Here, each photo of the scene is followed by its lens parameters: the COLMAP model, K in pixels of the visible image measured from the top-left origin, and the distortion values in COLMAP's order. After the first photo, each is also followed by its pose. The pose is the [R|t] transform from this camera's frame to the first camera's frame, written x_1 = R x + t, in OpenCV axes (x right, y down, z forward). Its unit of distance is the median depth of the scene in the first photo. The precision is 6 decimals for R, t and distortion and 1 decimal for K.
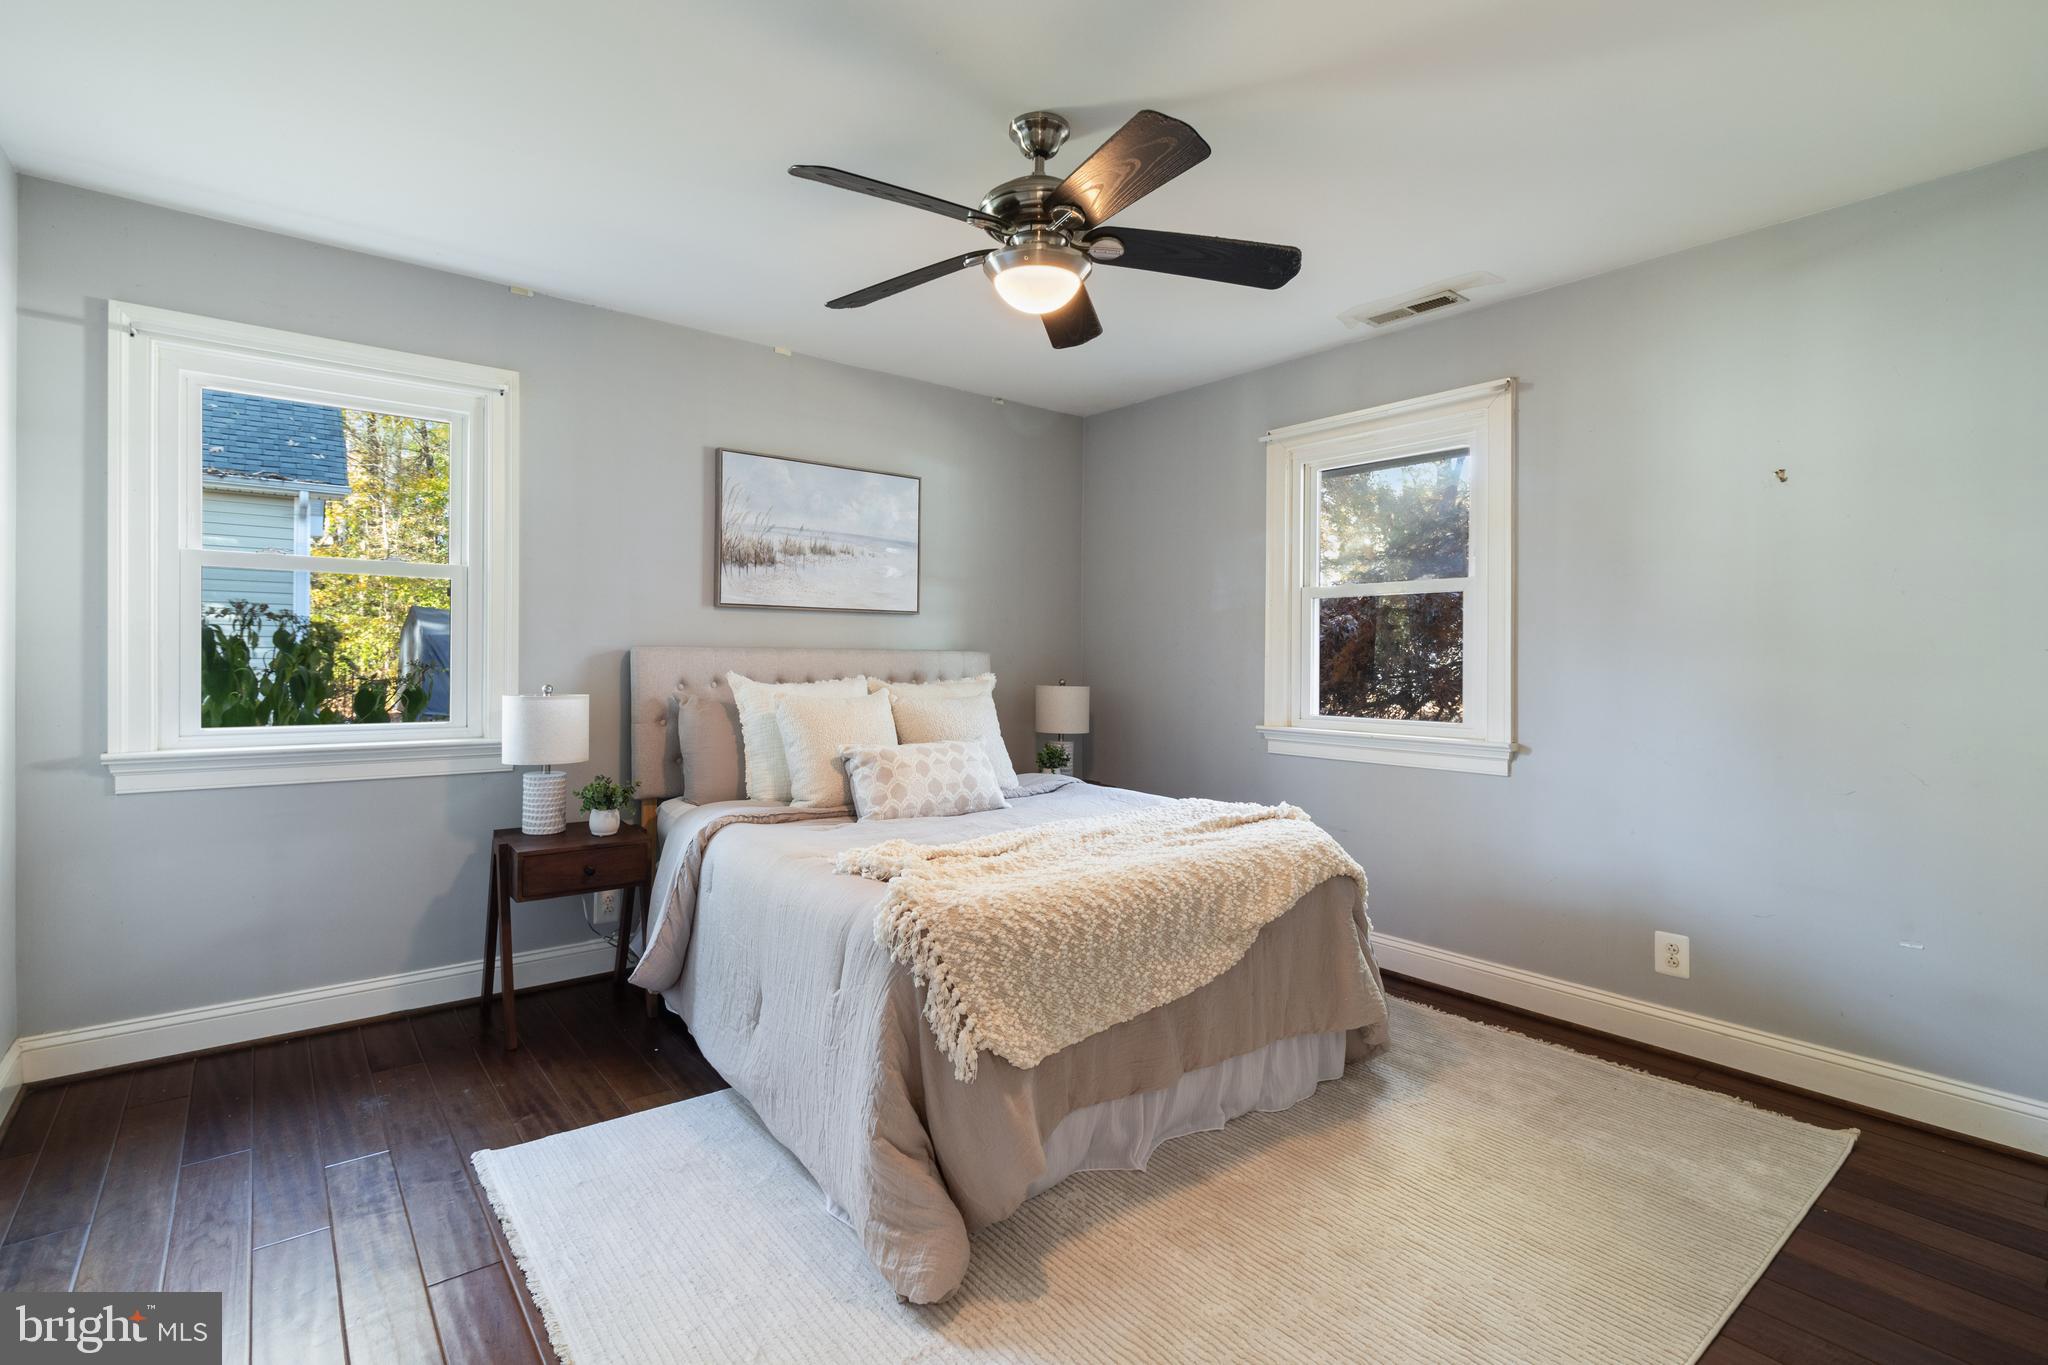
lens RADIAL K [[934.5, 0, 1020.8], [0, 934.5, 669.6], [0, 0, 1]] dist [0.003479, 0.000303]
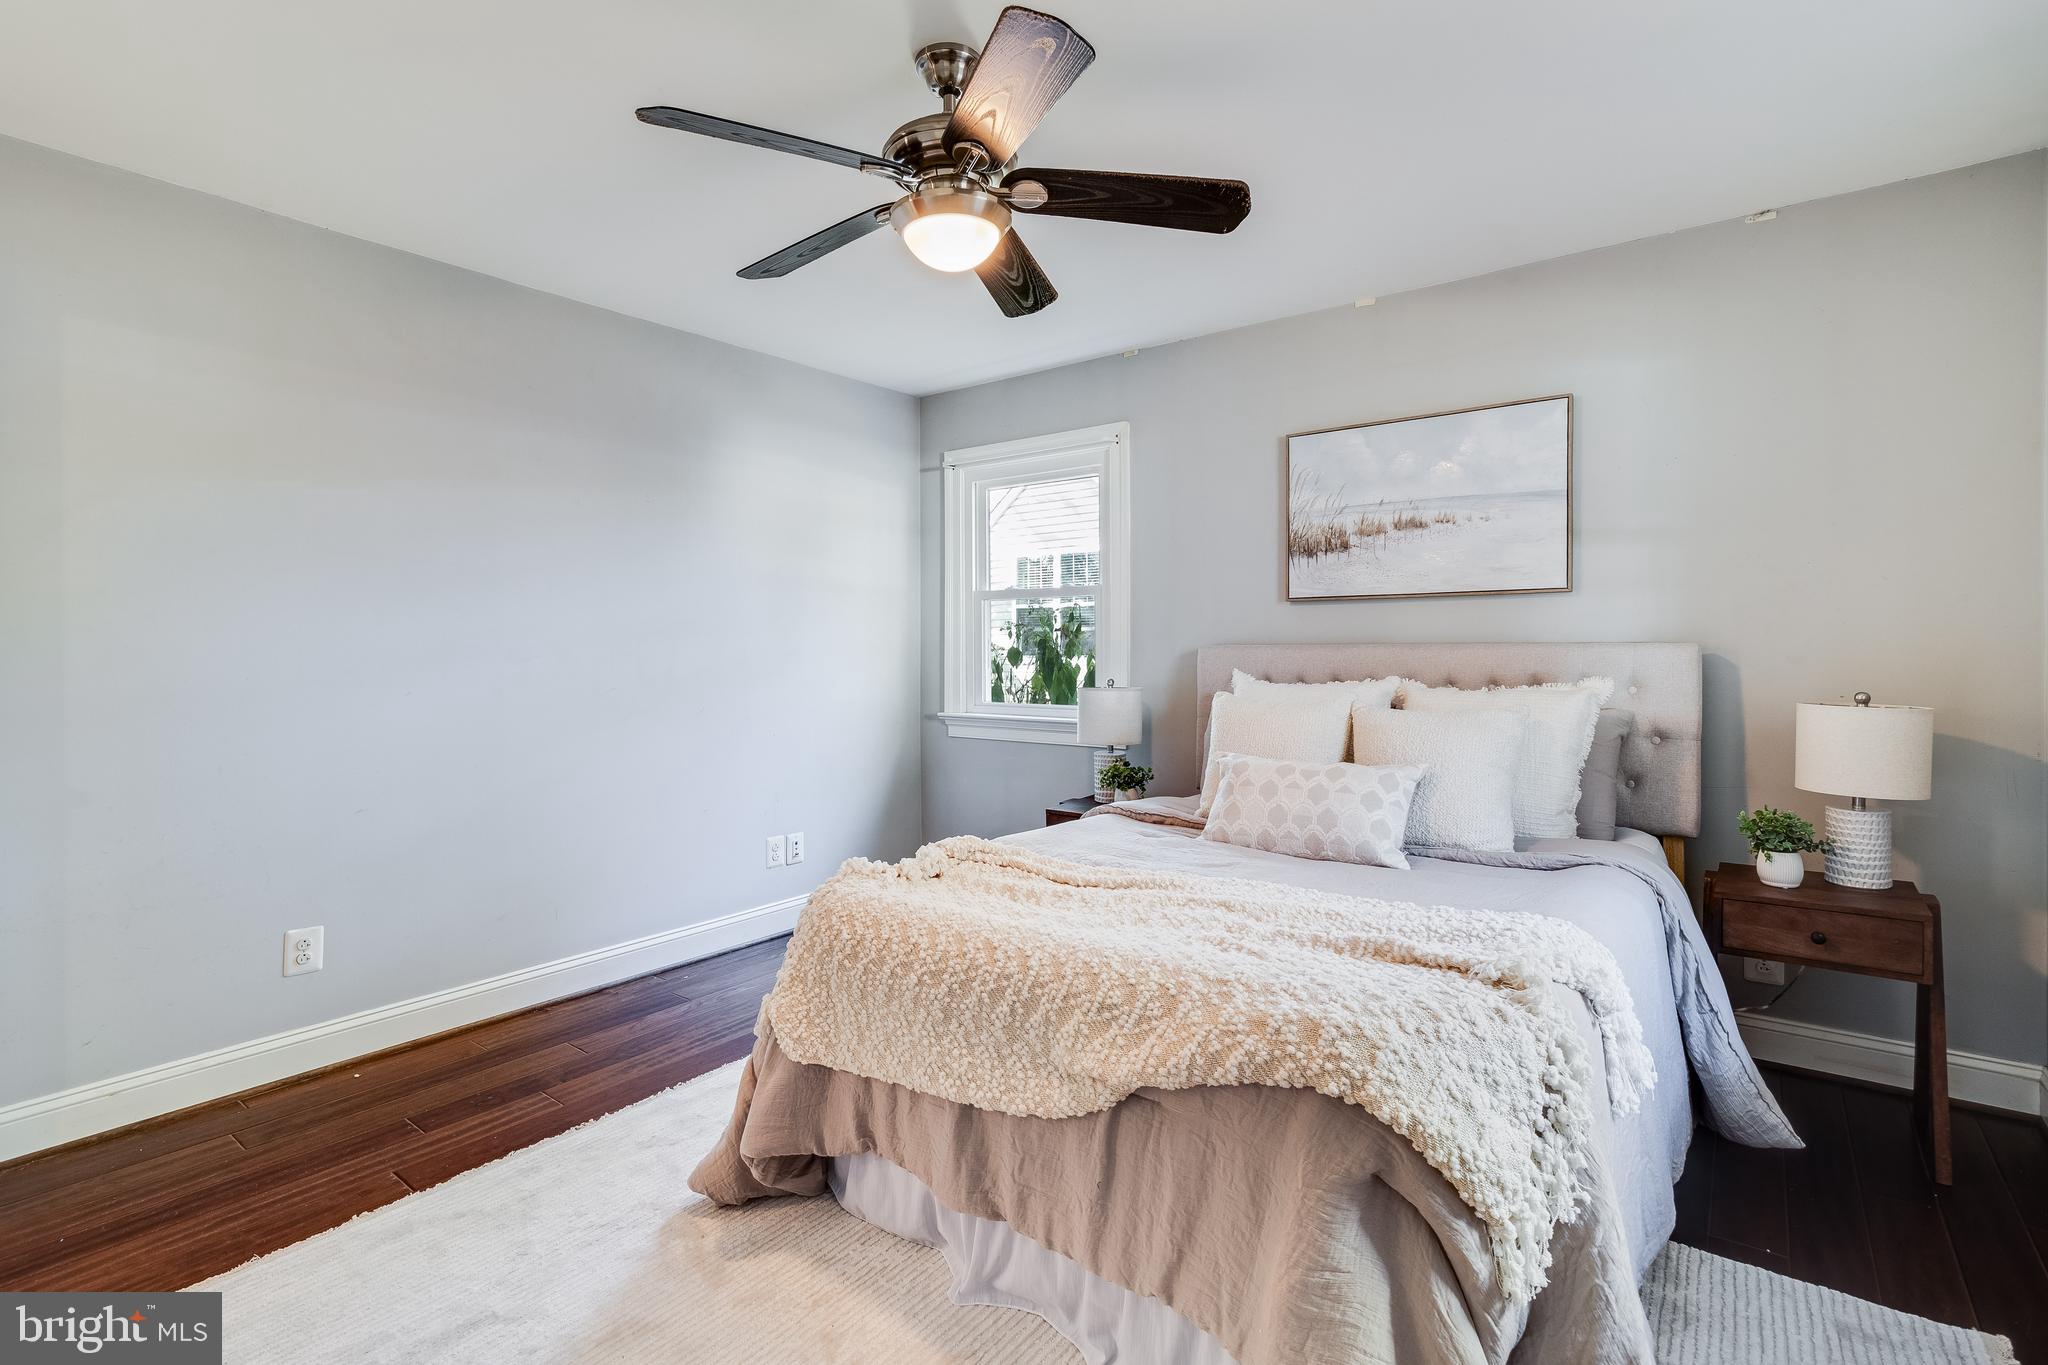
lens RADIAL K [[934.5, 0, 1007.1], [0, 934.5, 645.2], [0, 0, 1]] dist [0.003479, 0.000303]
pose [[0.240645, -0.021048, -0.970385, 0.510082], [-0.018667, 0.999480, -0.026309, 0.006241], [0.970434, 0.024446, 0.240127, 0.485506]]
